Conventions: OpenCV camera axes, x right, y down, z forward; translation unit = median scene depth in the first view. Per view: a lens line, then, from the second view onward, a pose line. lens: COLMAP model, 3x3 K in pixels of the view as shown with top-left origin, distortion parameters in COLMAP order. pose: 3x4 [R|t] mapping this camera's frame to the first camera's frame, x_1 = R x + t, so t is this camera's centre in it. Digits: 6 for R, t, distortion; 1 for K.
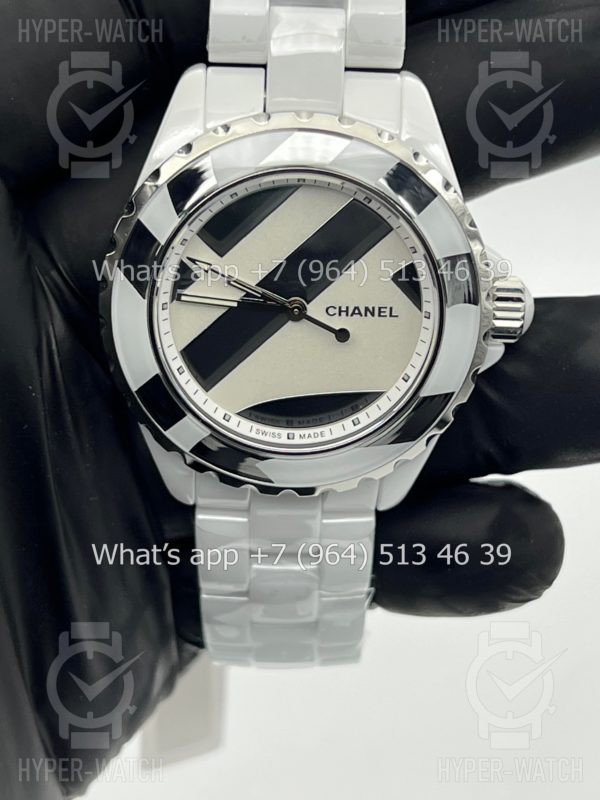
lens RADIAL K [[1843.7, 0, 300.0], [0, 1843.7, 400.0], [0, 0, 1]] dist [0.219407, -0.303158]
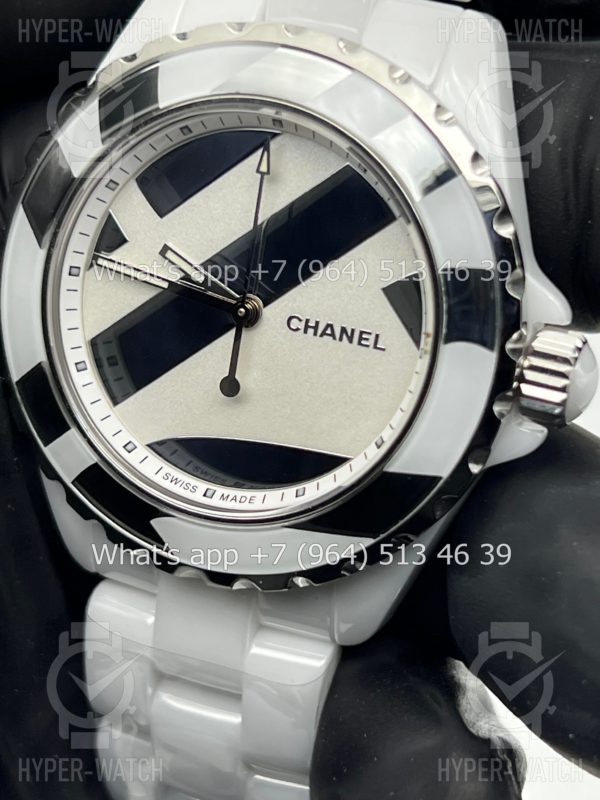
lens RADIAL K [[1843.7, 0, 300.0], [0, 1843.7, 400.0], [0, 0, 1]] dist [0.219407, -0.303158]
pose [[0.926547, 0.195995, -0.321086, 0.245167], [-0.240162, 0.965158, -0.103881, 0.050253], [0.289538, 0.173364, 0.941336, 0.356817]]
